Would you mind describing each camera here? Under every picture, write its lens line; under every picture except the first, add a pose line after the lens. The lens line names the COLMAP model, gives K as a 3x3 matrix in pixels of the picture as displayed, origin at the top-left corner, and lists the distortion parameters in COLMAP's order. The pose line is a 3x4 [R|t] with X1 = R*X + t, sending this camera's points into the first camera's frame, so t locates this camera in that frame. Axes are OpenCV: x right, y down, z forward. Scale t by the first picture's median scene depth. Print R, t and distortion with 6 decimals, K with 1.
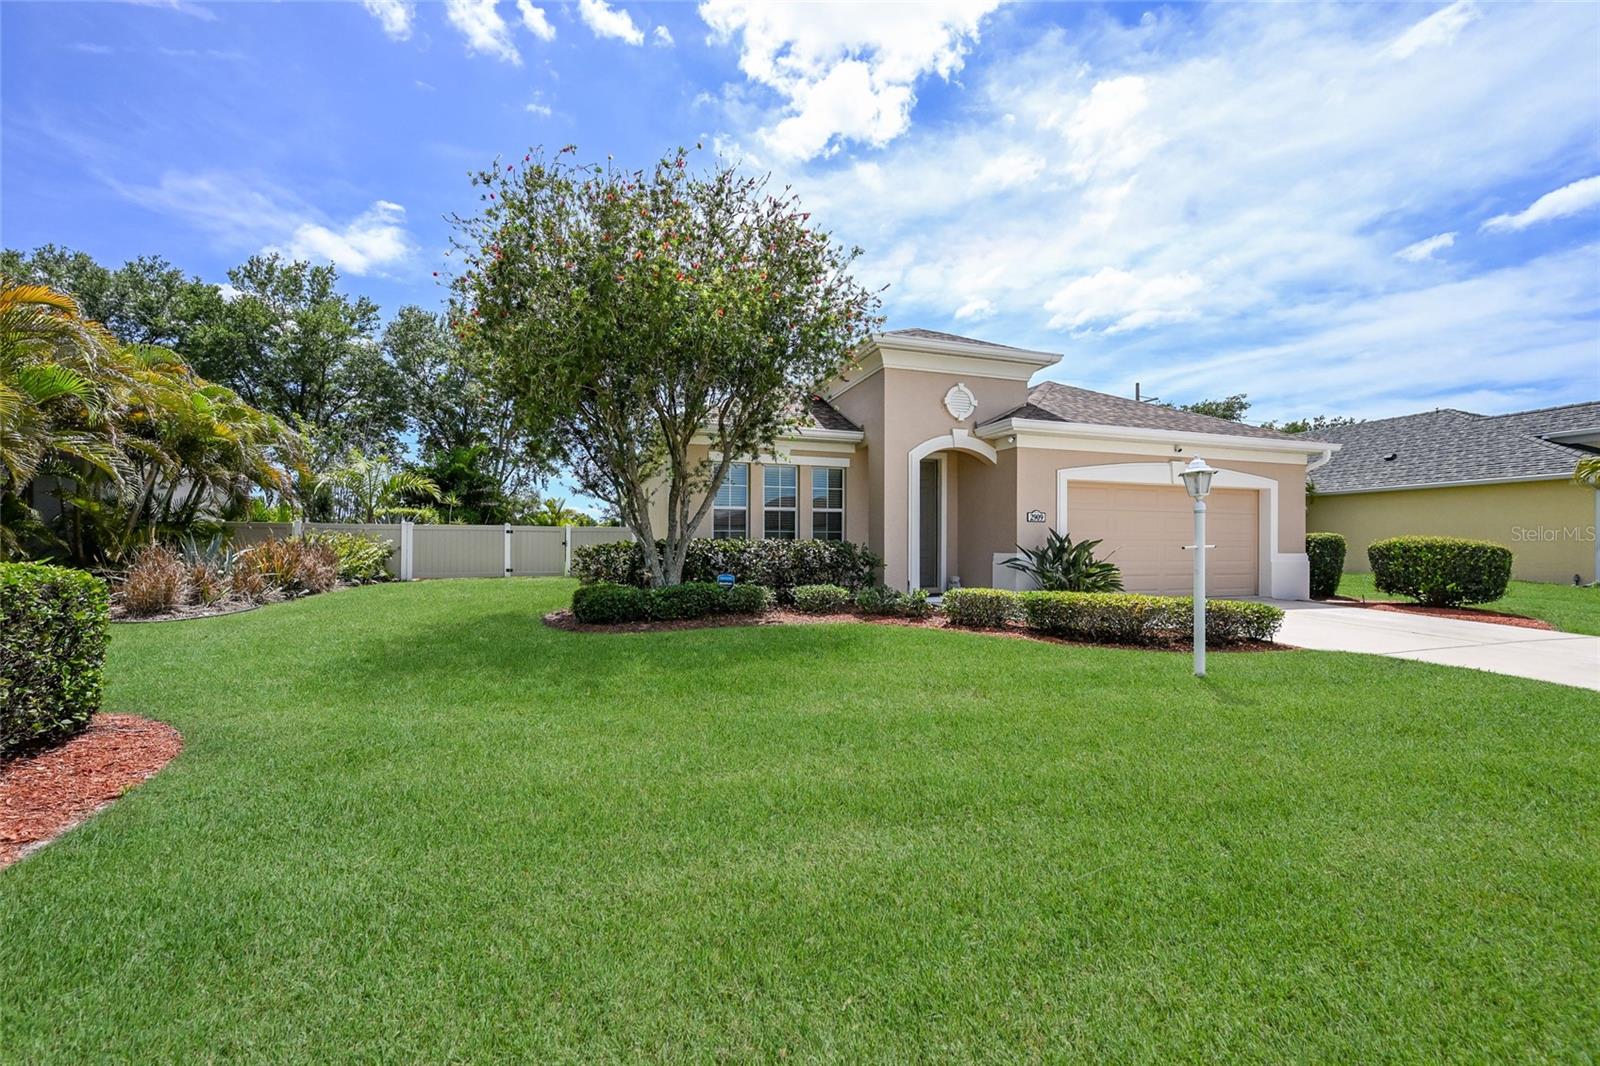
lens RADIAL K [[629.3, 0, 806.6], [0, 629.3, 551.5], [0, 0, 1]] dist [-0.004062, 0.003808]
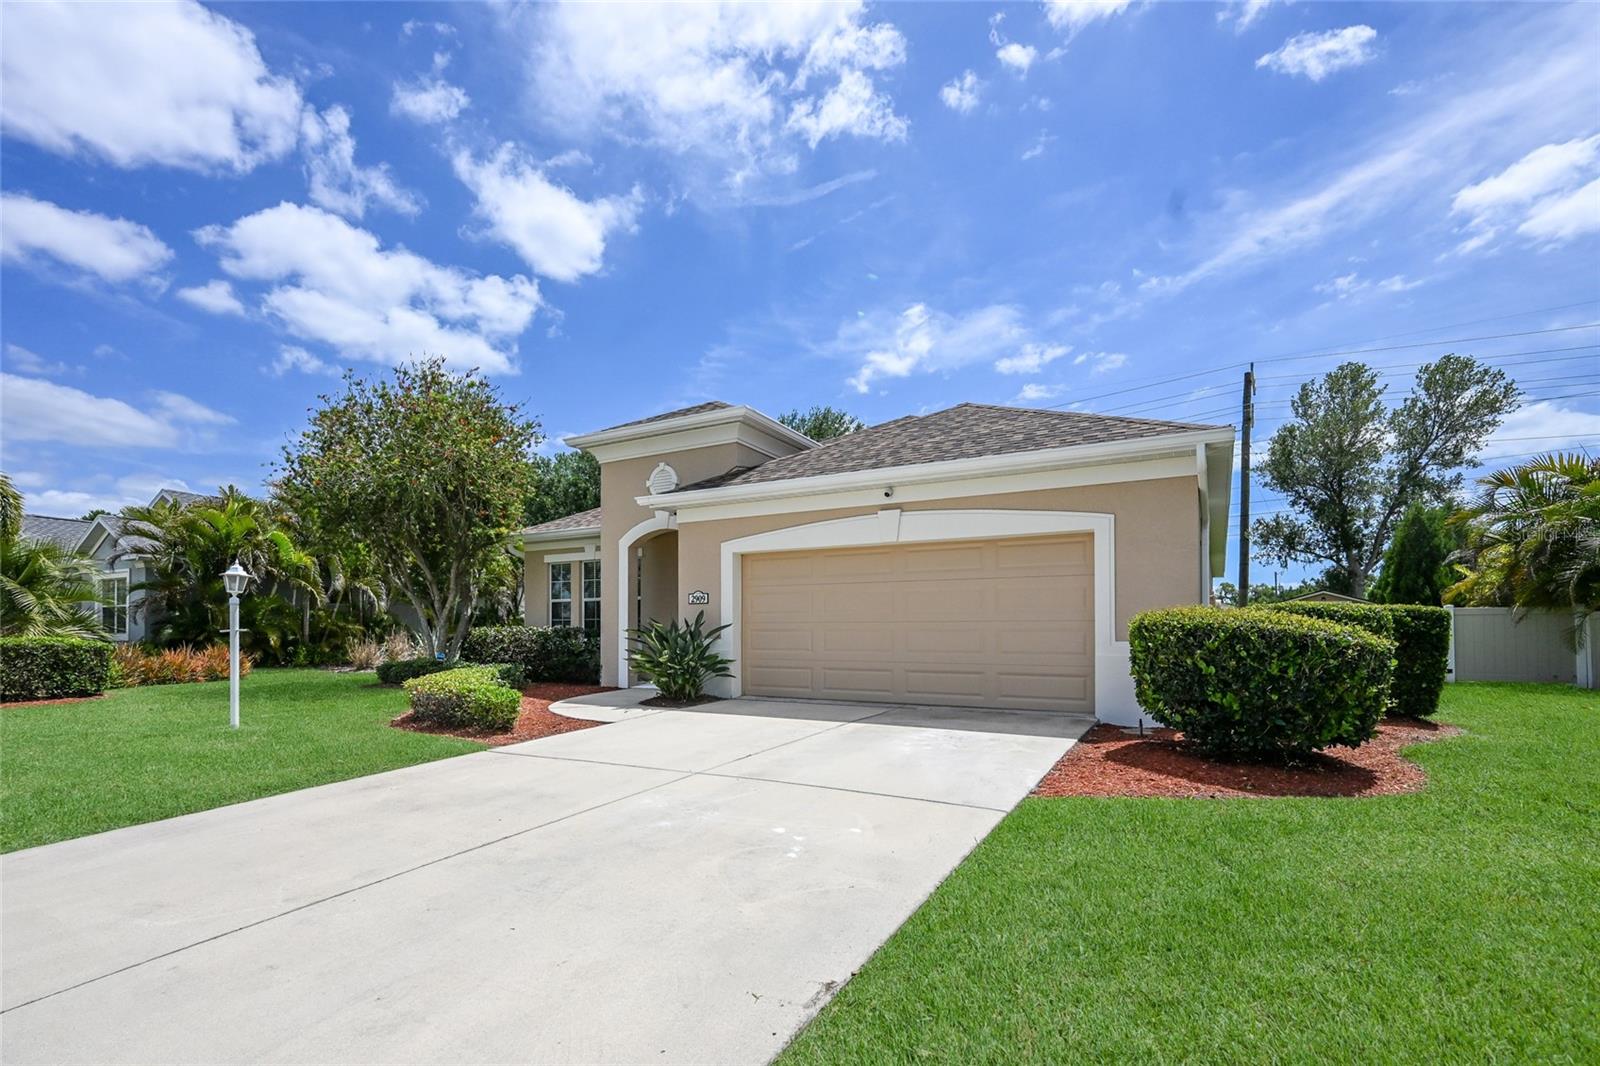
lens RADIAL K [[720.6, 0, 791.7], [0, 720.6, 631.1], [0, 0, 1]] dist [0.015164, 0.000221]
pose [[0.680923, -0.004940, -0.732338, 1.189935], [0.000900, 0.999982, -0.005908, -0.002212], [0.732354, 0.003364, 0.680915, 0.391639]]
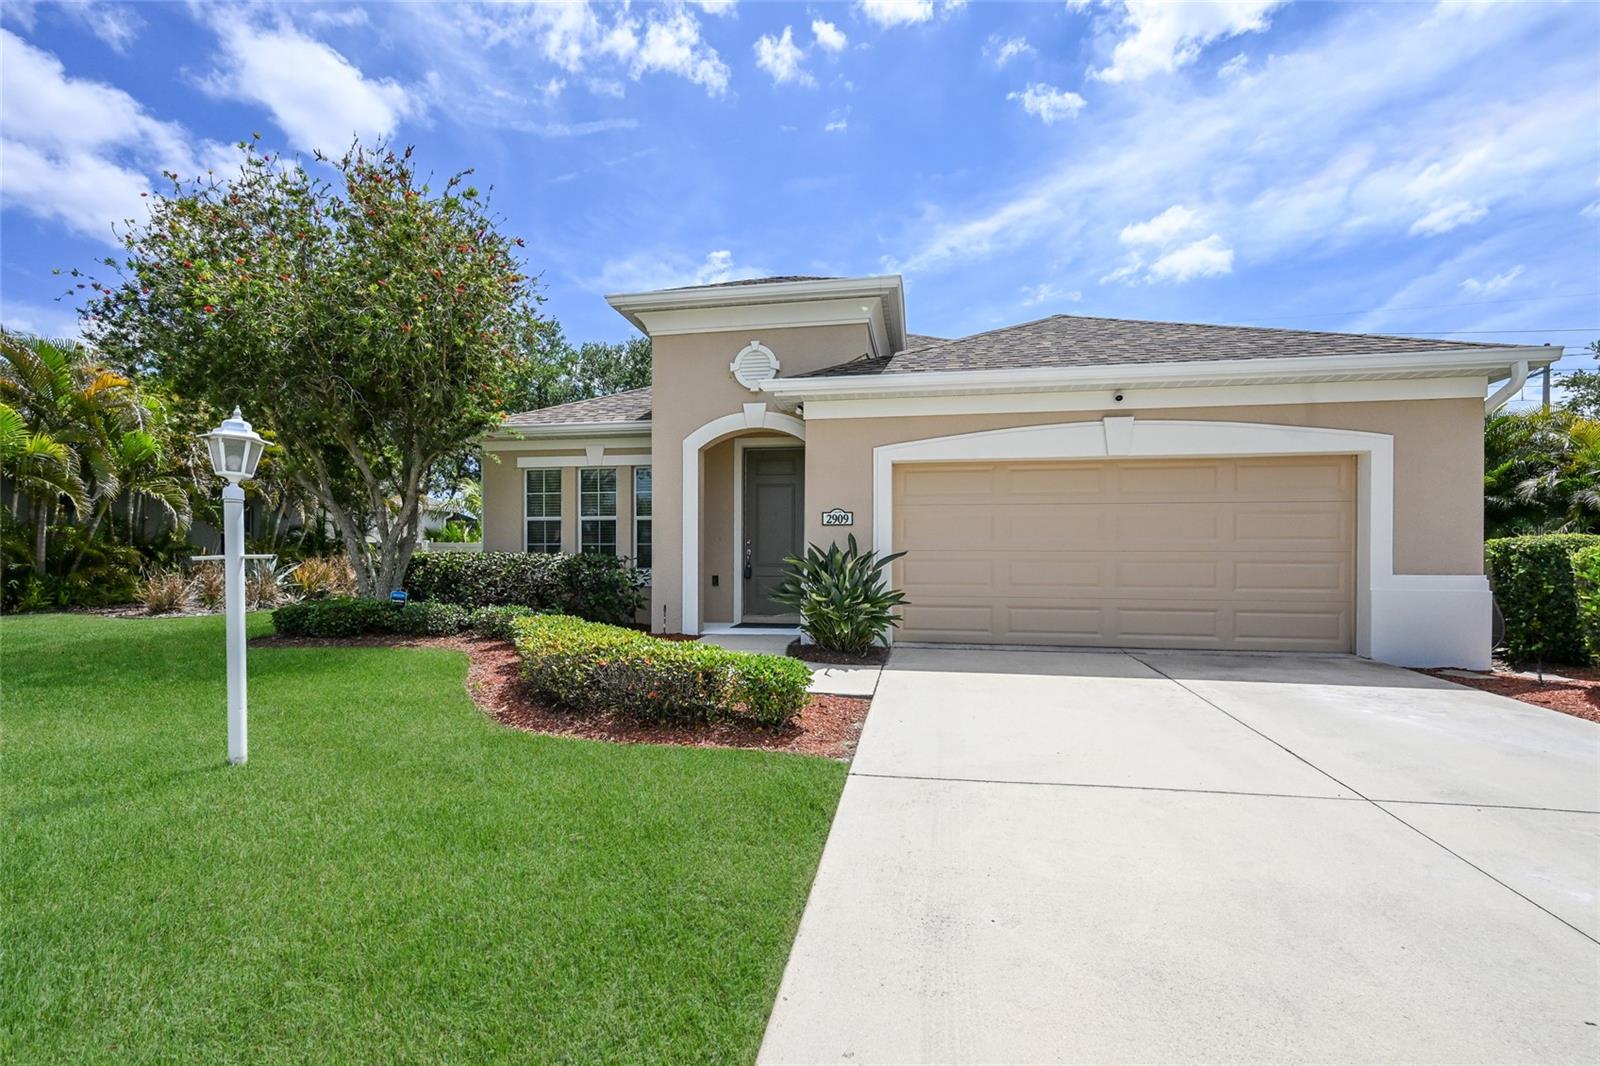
lens RADIAL K [[670.7, 0, 804.7], [0, 670.7, 570.8], [0, 0, 1]] dist [0.006628, 0.000171]
pose [[0.885858, 0.007145, -0.463901, 0.666598], [-0.002428, 0.999939, 0.010764, -0.005060], [0.463950, -0.008409, 0.885821, 0.322232]]
